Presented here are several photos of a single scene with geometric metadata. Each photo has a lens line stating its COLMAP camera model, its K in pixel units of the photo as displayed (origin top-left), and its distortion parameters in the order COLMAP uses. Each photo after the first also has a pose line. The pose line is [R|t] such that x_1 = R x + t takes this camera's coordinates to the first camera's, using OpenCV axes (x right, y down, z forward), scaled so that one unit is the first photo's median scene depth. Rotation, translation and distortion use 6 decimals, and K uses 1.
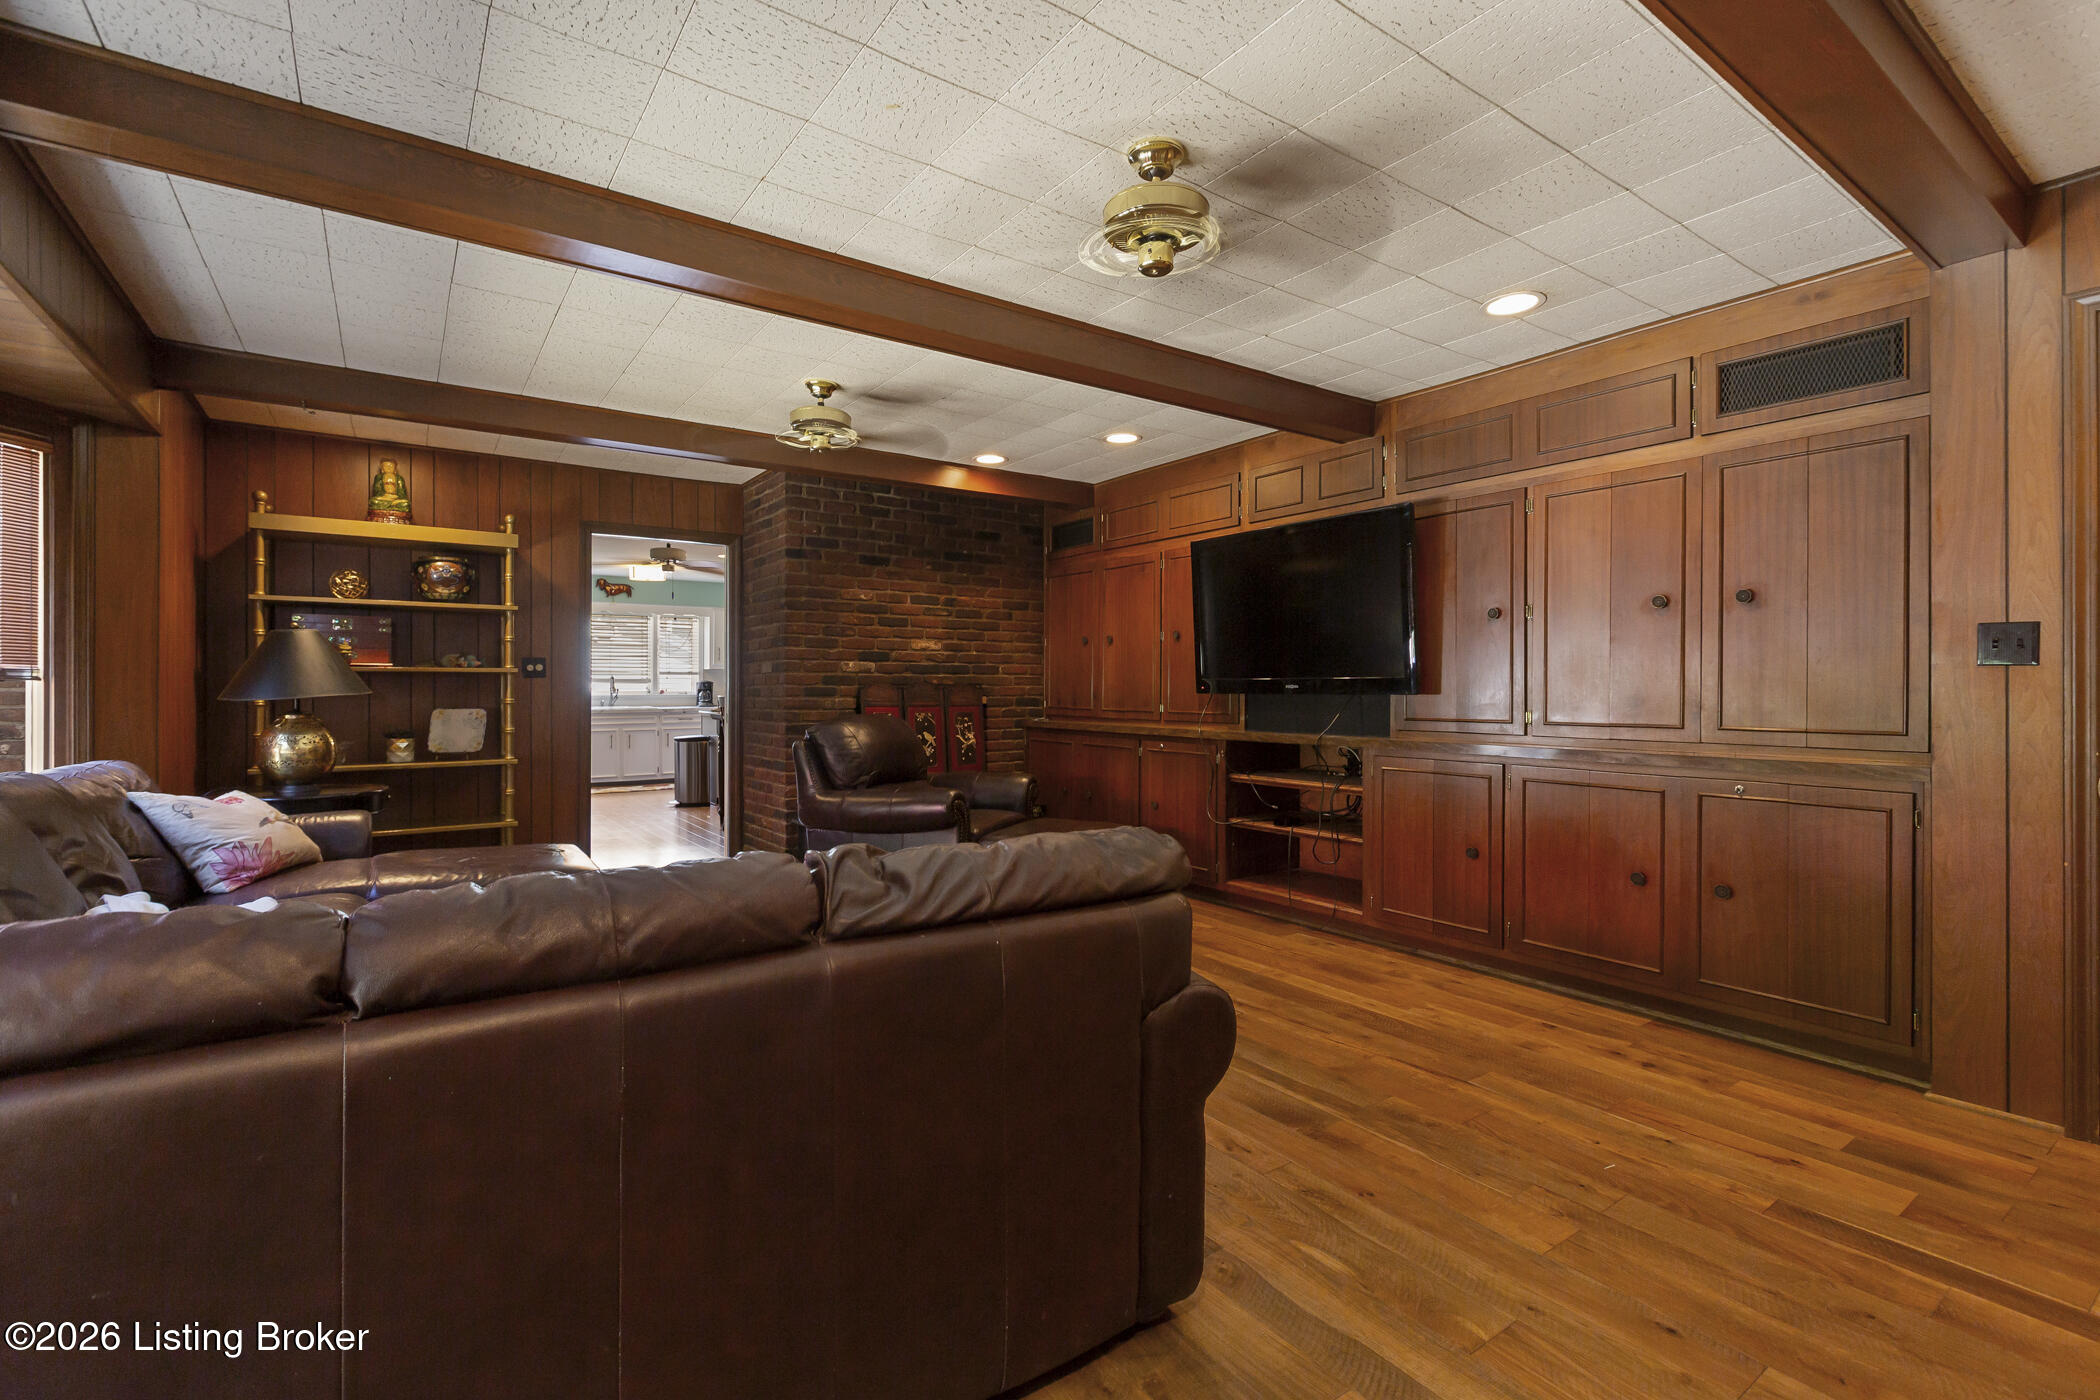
lens RADIAL K [[939.8, 0, 1050.9], [0, 939.8, 698.0], [0, 0, 1]] dist [0.000974, 0.001252]
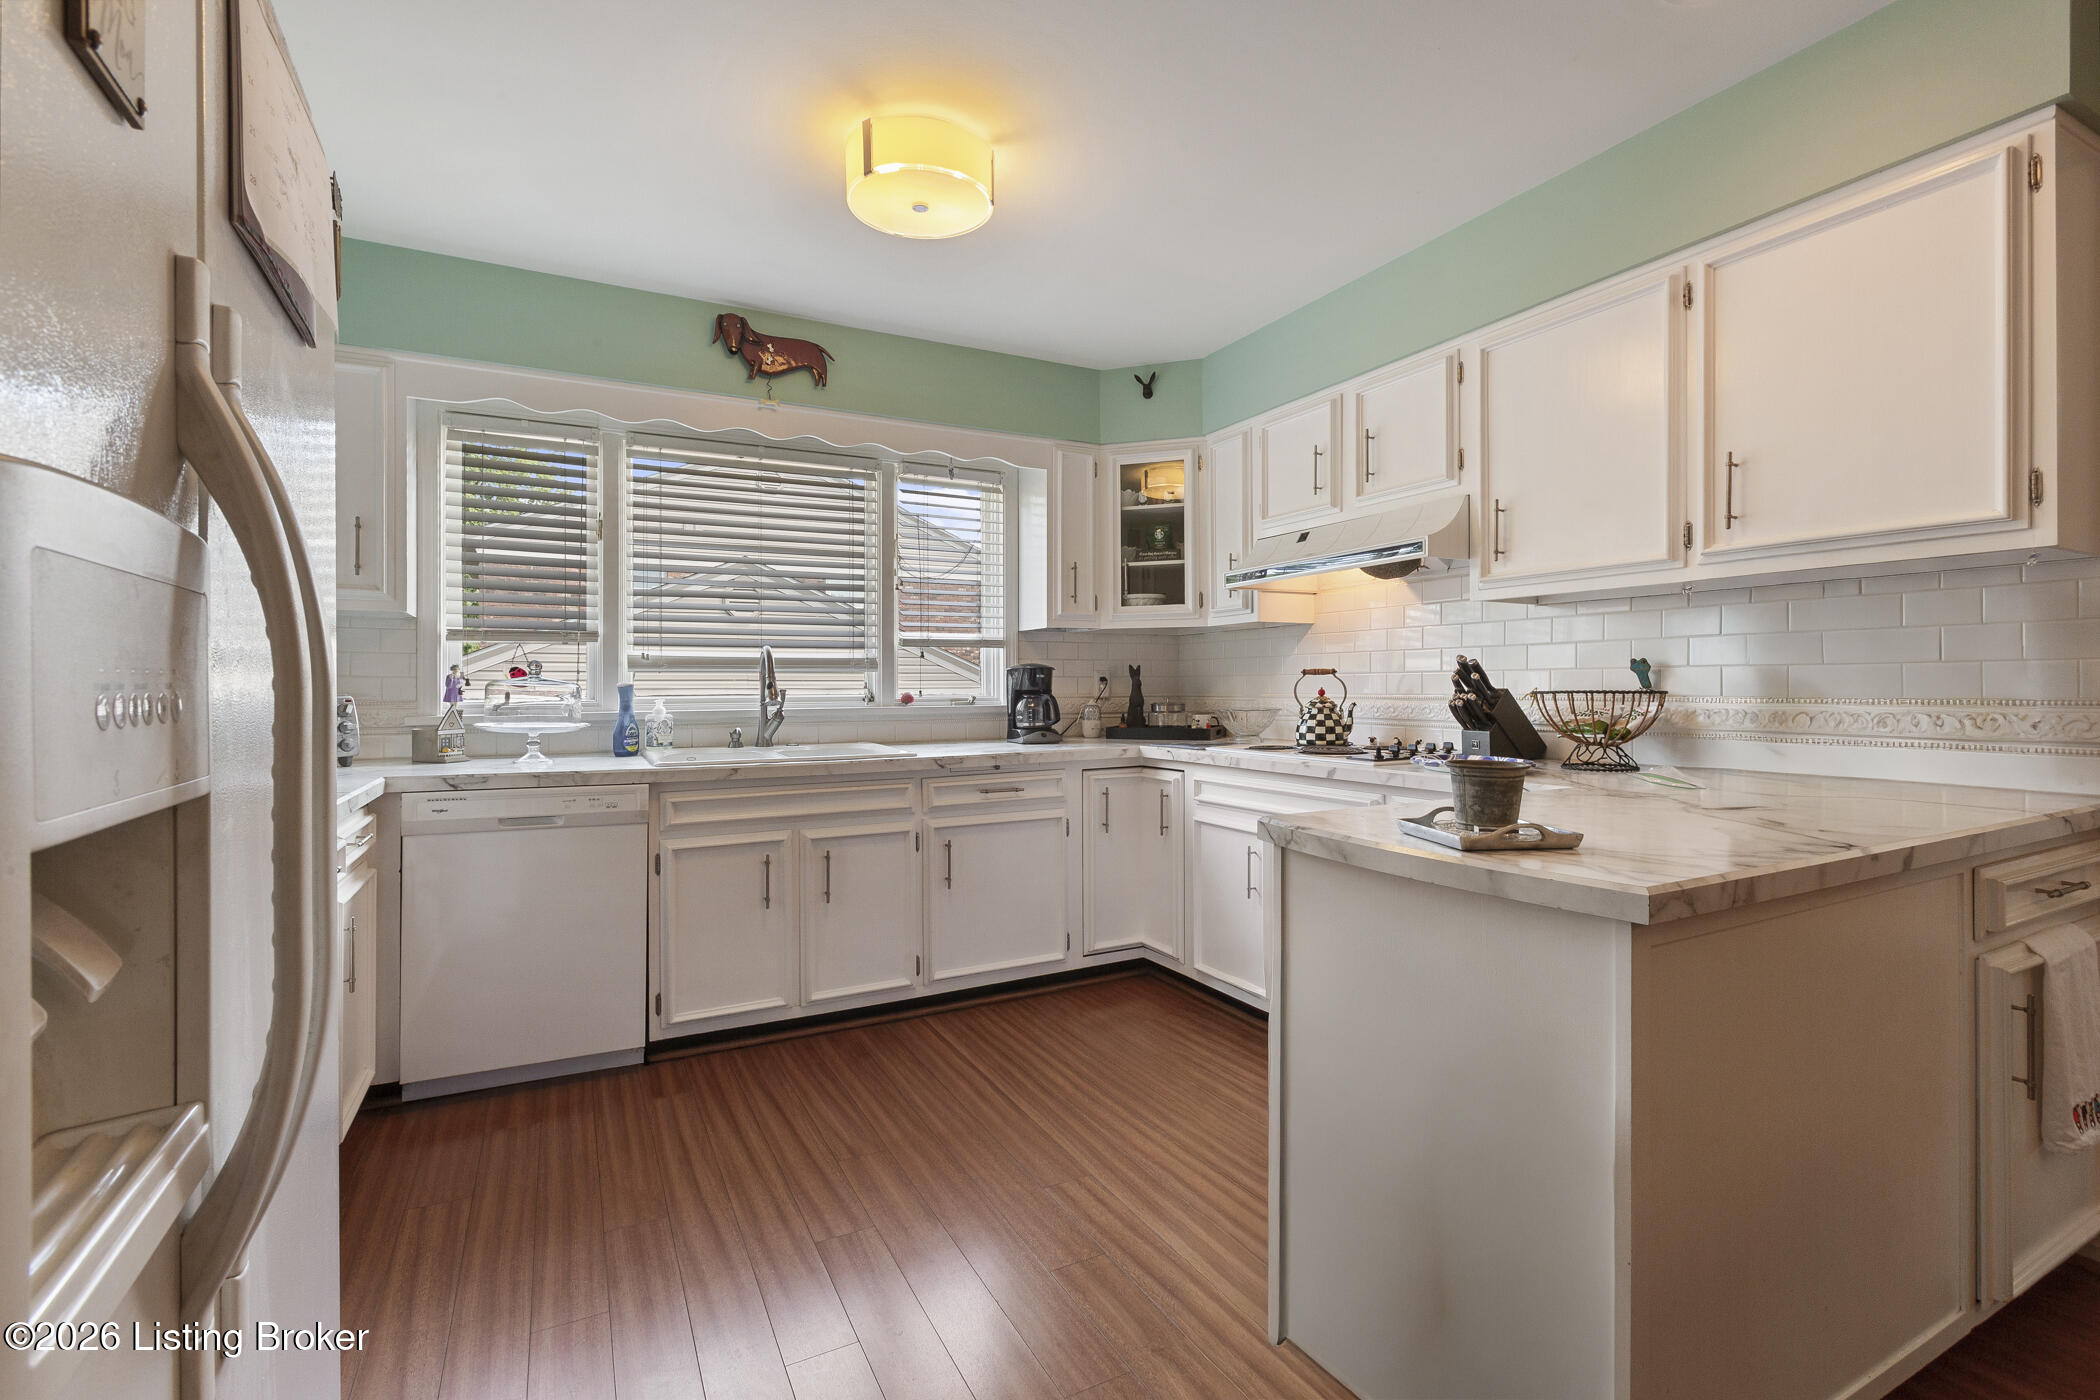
lens RADIAL K [[939.8, 0, 1047.3], [0, 939.8, 689.8], [0, 0, 1]] dist [0.000974, 0.001252]
pose [[0.992755, -0.006723, -0.119971, -0.327268], [0.007068, 0.999972, 0.002448, -0.010097], [0.119951, -0.003278, 0.992774, 0.681203]]
